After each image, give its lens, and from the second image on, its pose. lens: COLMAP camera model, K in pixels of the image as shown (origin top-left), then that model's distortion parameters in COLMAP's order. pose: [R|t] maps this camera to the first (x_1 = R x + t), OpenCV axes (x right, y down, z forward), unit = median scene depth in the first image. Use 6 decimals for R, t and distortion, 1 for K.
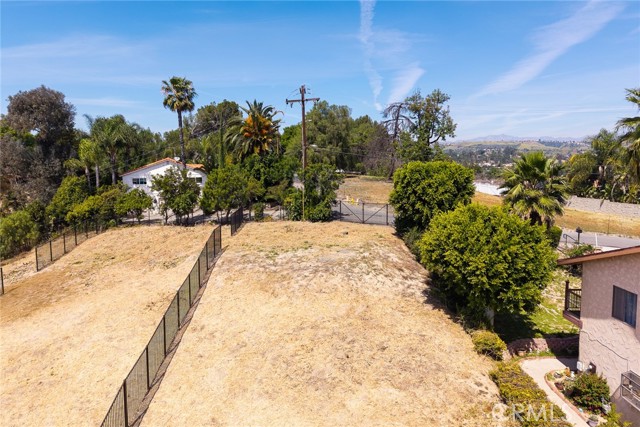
lens RADIAL K [[421.5, 0, 320.7], [0, 421.5, 196.2], [0, 0, 1]] dist [0.016536, -0.001047]
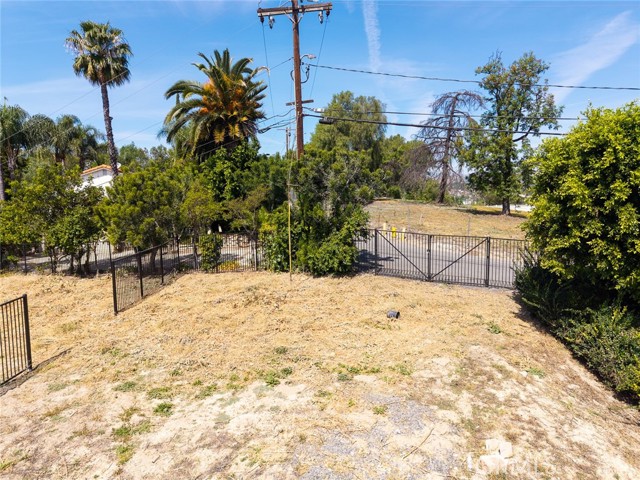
lens RADIAL K [[432.8, 0, 320.0], [0, 432.8, 240.0], [0, 0, 1]] dist [0.003161, 0.001510]
pose [[0.998179, 0.004893, -0.060125, 0.012356], [-0.003319, 0.999650, 0.026249, 0.008447], [0.060233, -0.026002, 0.997846, 0.454609]]
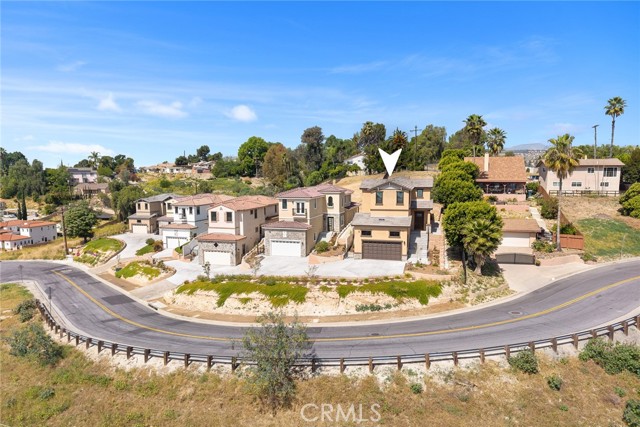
lens RADIAL K [[433.1, 0, 344.9], [0, 433.1, 214.7], [0, 0, 1]] dist [0.080625, -0.000136]
pose [[0.970015, 0.020915, -0.242143, 0.200820], [-0.015227, 0.999563, 0.025340, 0.256675], [0.242567, -0.020893, 0.969910, -1.836808]]
